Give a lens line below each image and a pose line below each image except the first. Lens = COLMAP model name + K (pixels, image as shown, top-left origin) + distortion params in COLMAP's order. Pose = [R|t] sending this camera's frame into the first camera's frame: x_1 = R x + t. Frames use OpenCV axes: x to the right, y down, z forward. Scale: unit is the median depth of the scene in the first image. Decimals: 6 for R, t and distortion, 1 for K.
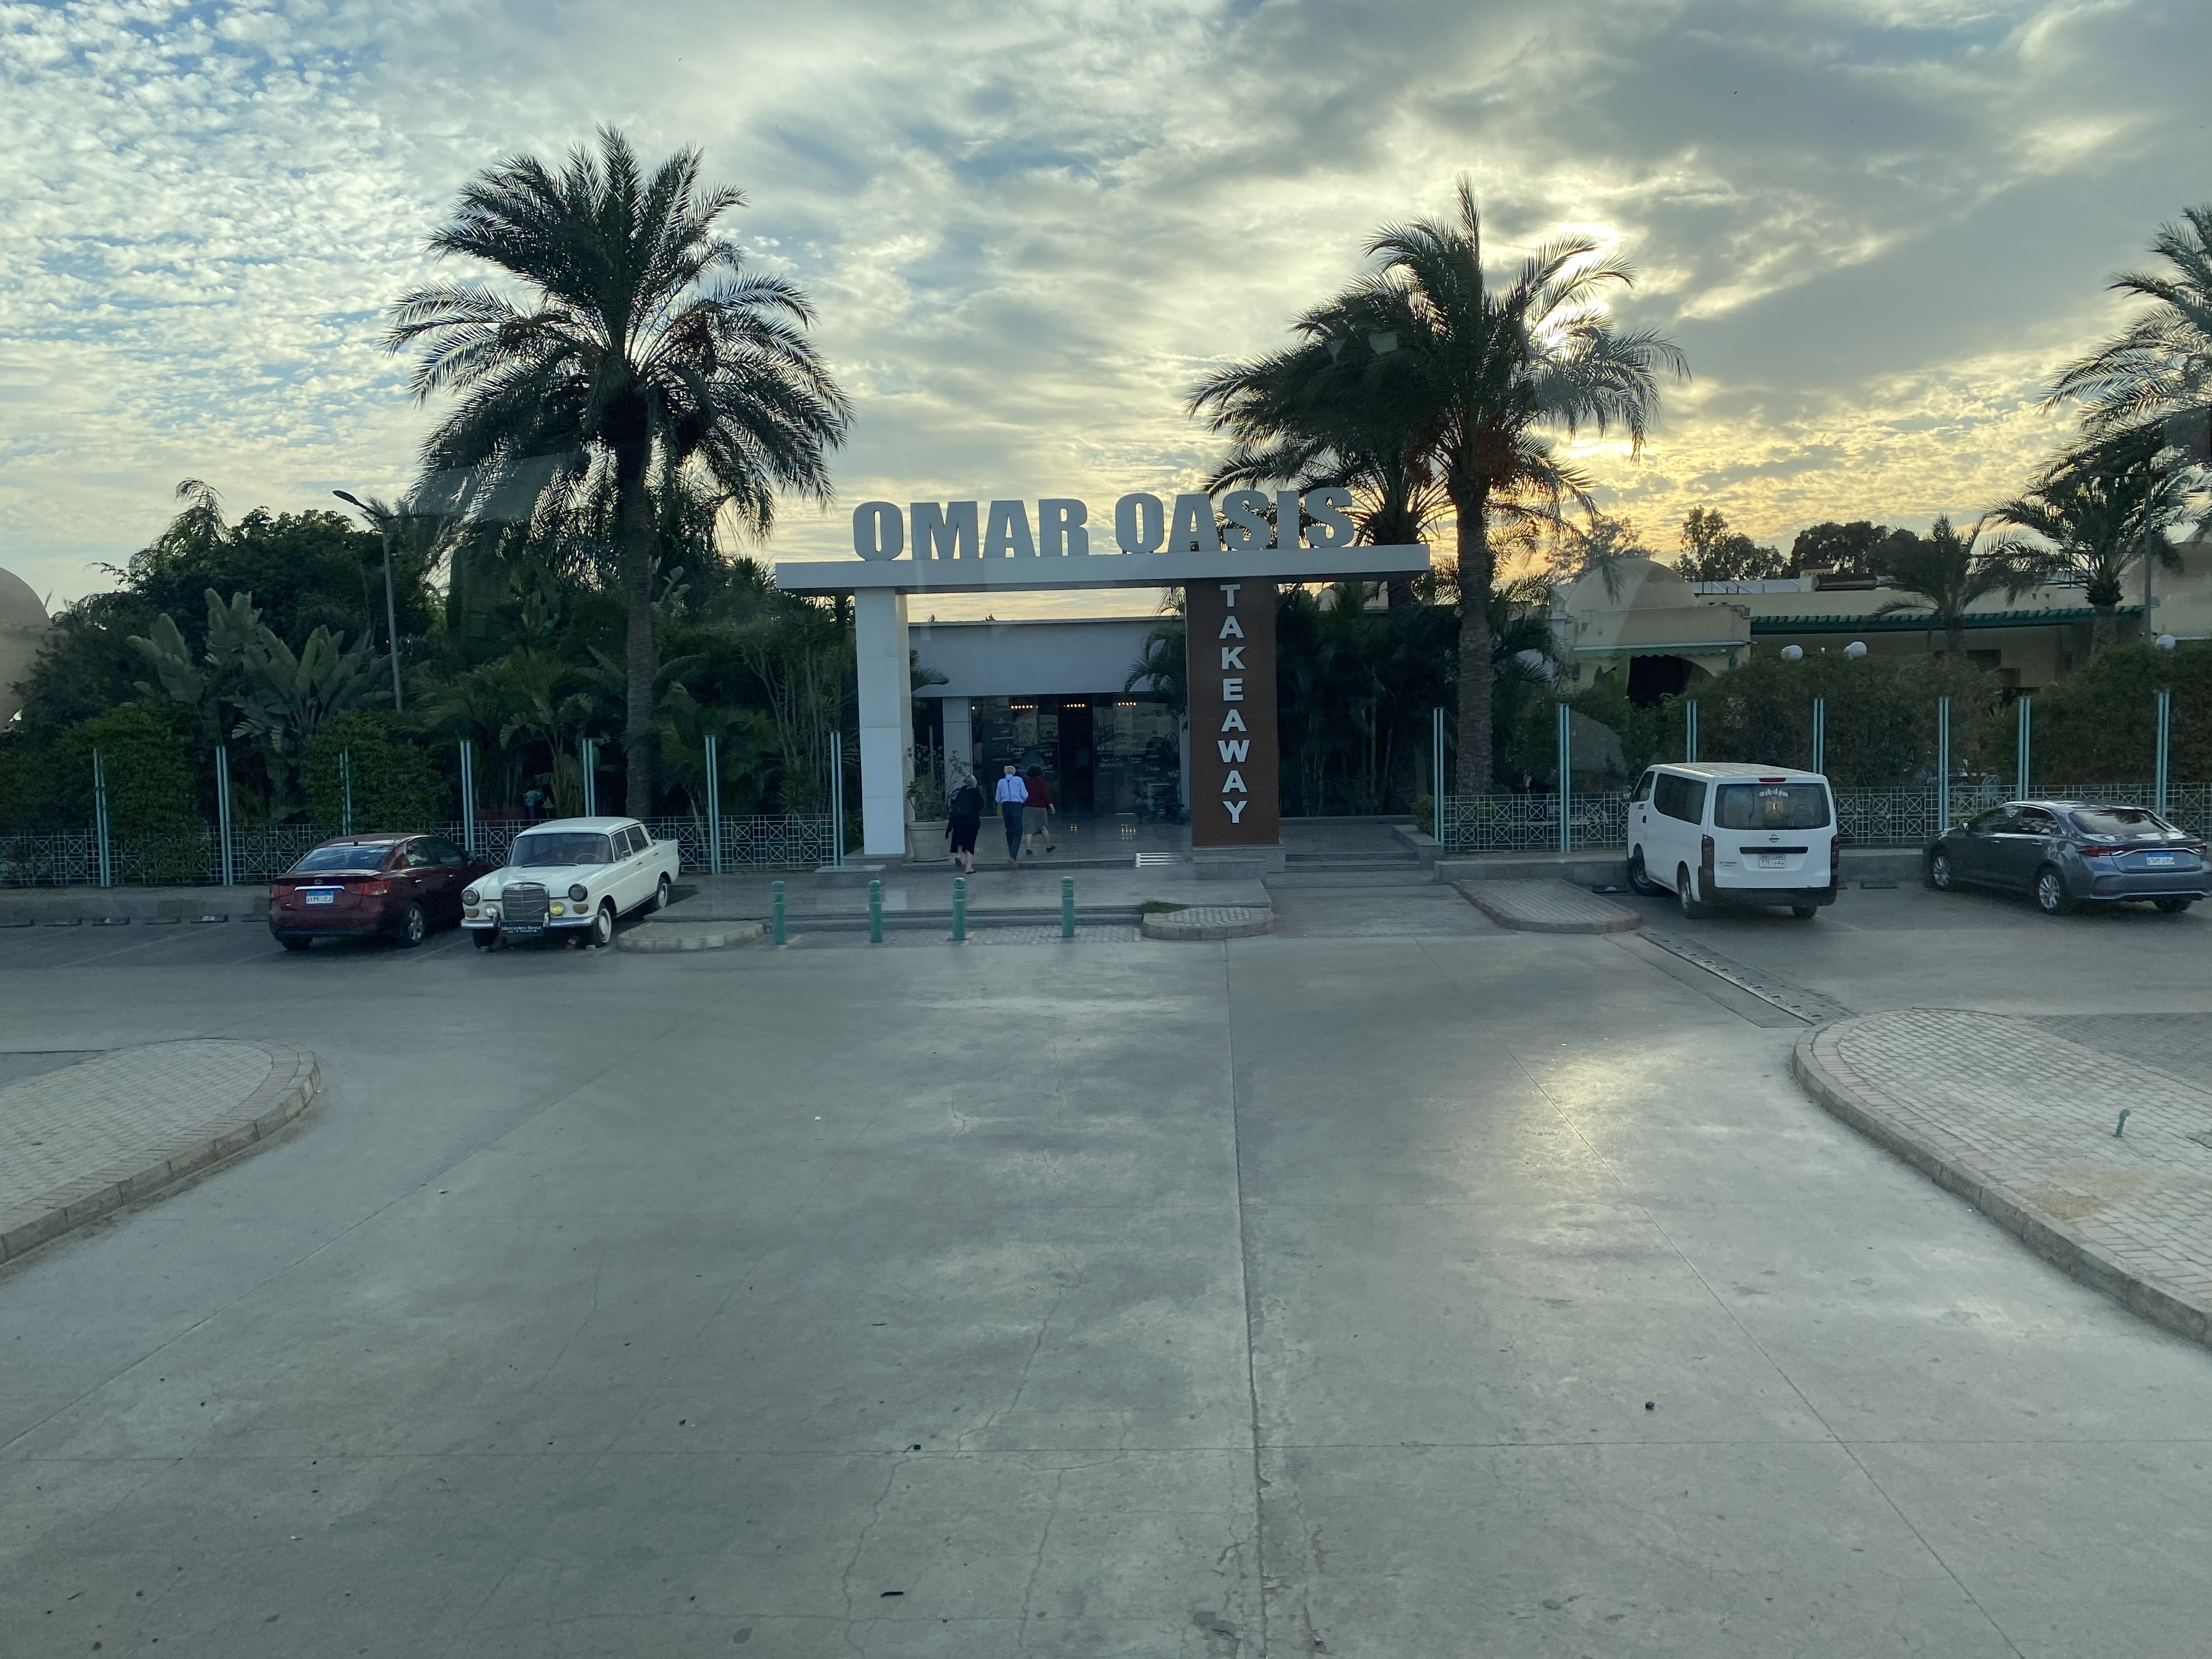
lens RADIAL K [[1679.6, 0, 1106.4], [0, 1679.6, 827.9], [0, 0, 1]] dist [0.006614, 0.000285]
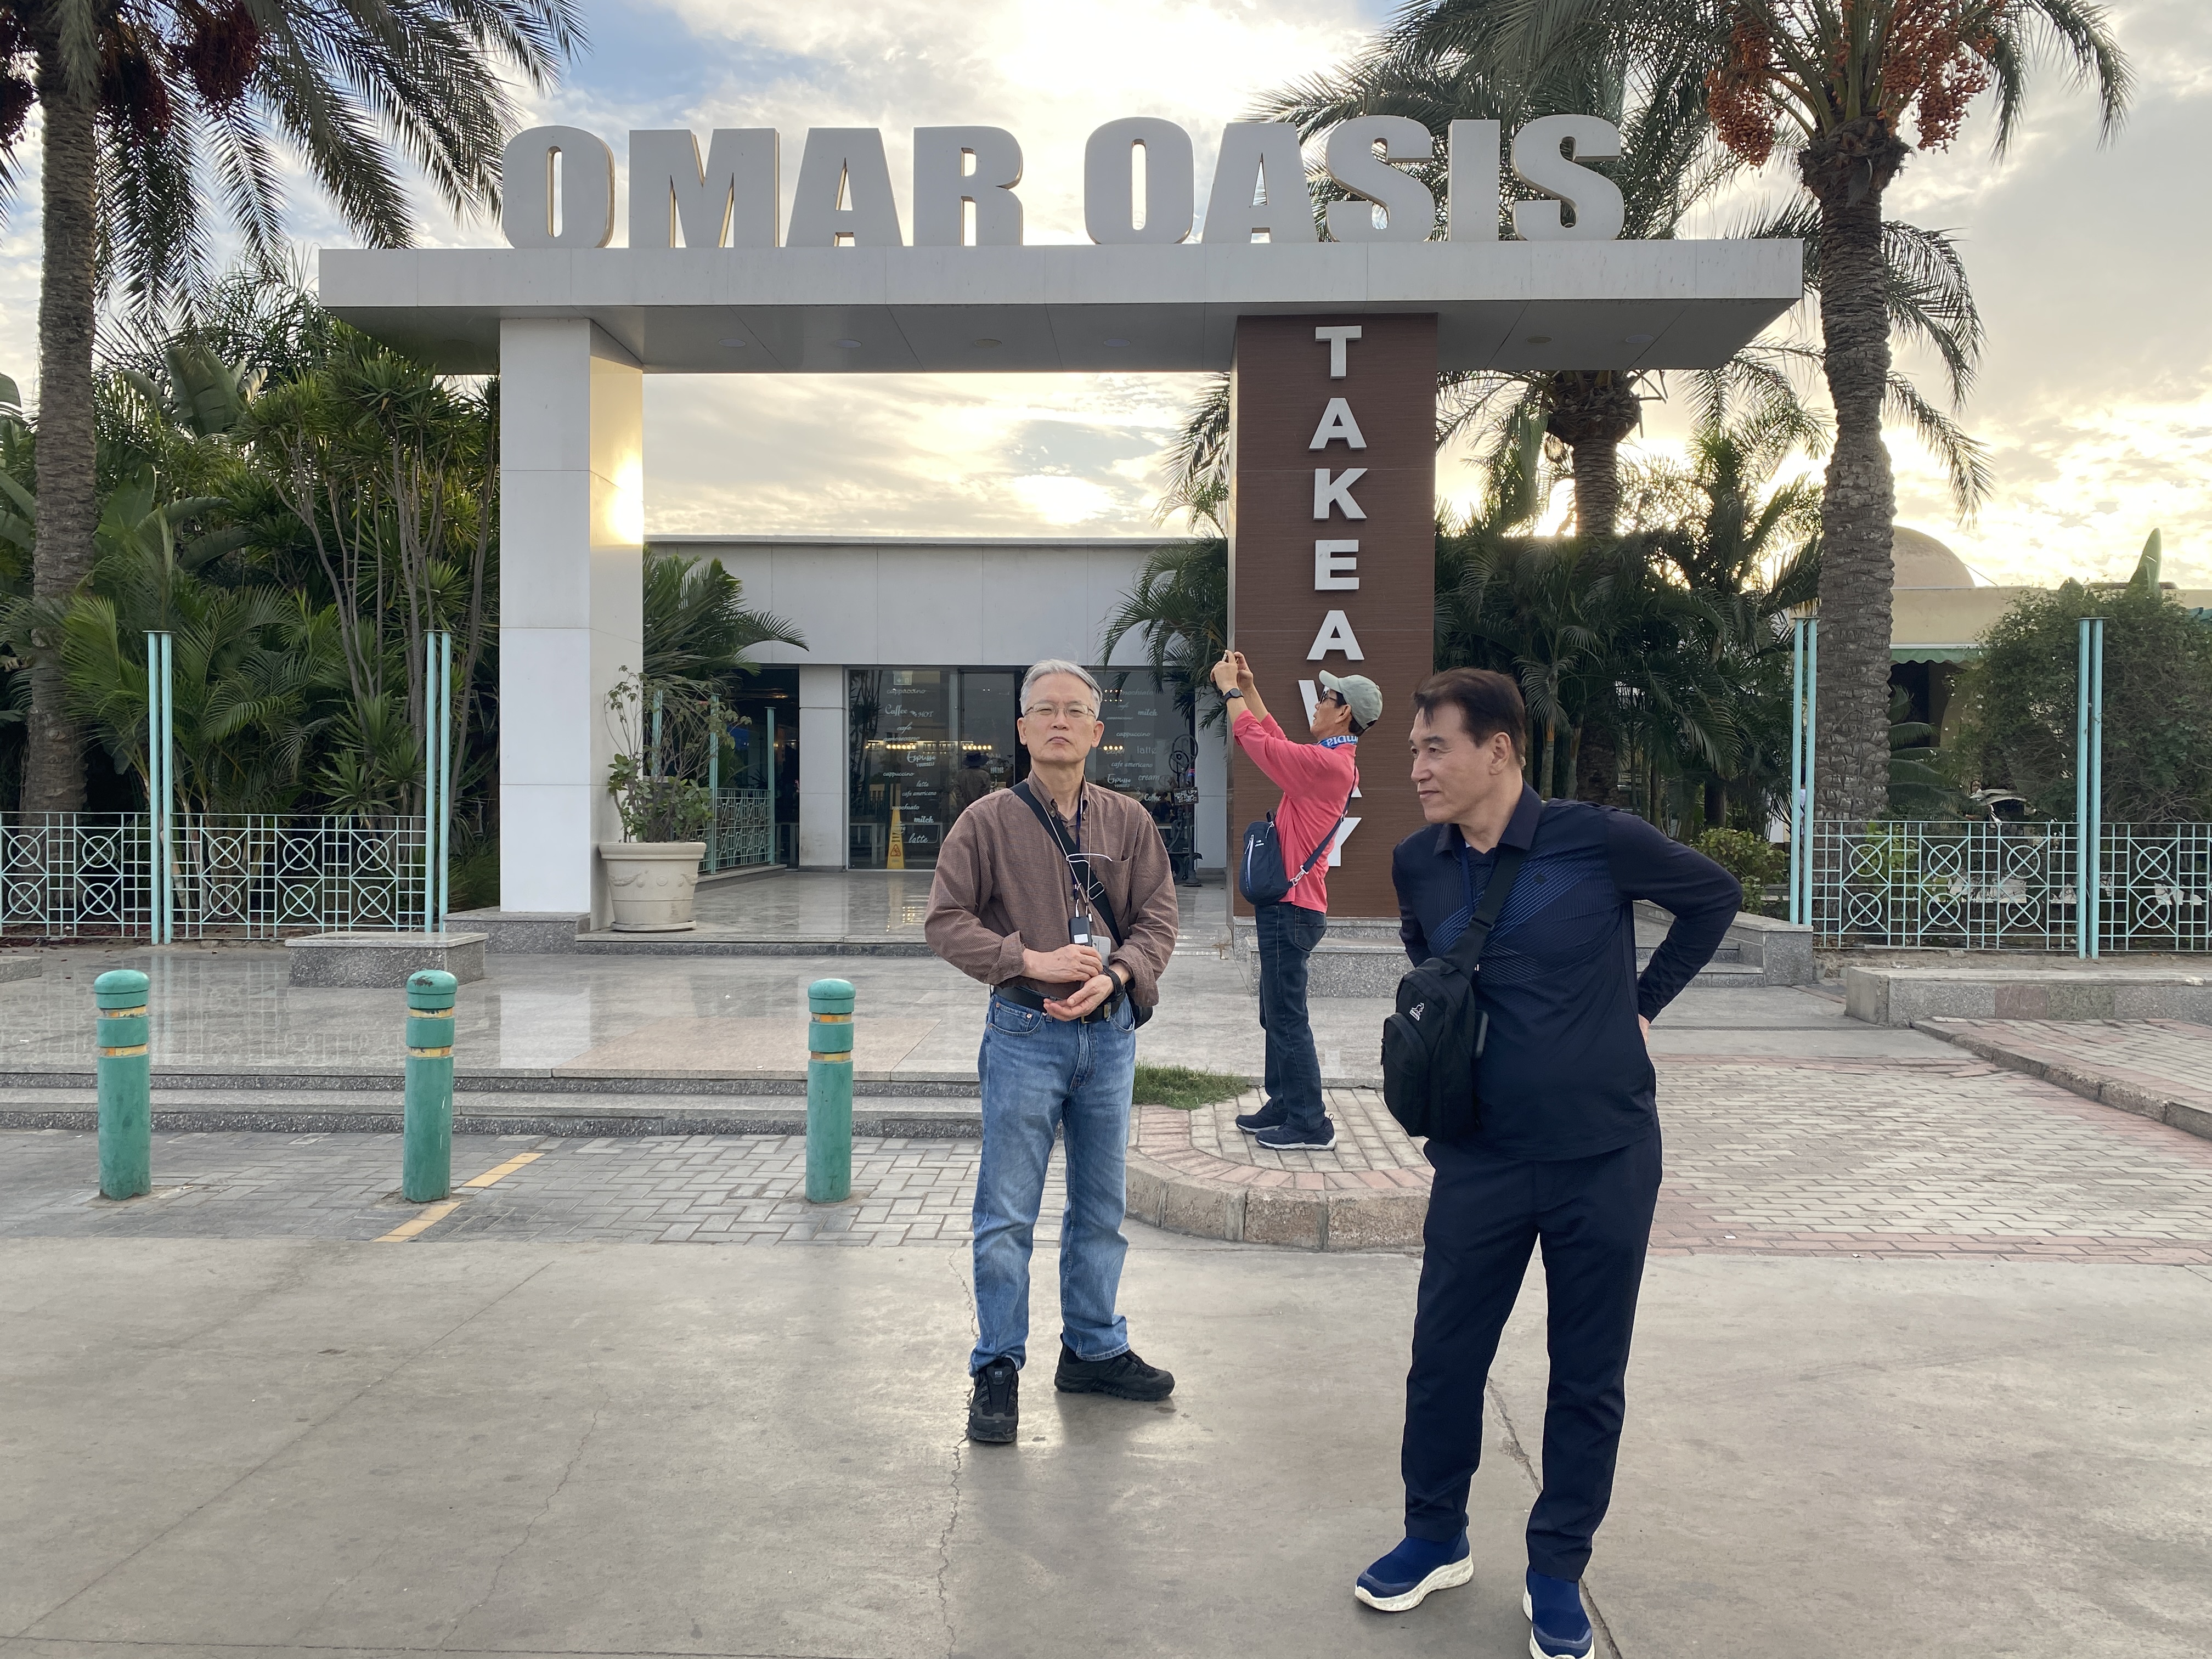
lens RADIAL K [[1679.6, 0, 1110.4], [0, 1679.6, 833.8], [0, 0, 1]] dist [0.006614, 0.000285]
pose [[0.999430, 0.033655, 0.002494, 0.016861], [-0.033439, 0.997548, -0.061477, 0.017559], [-0.004557, 0.061358, 0.998105, 0.563069]]
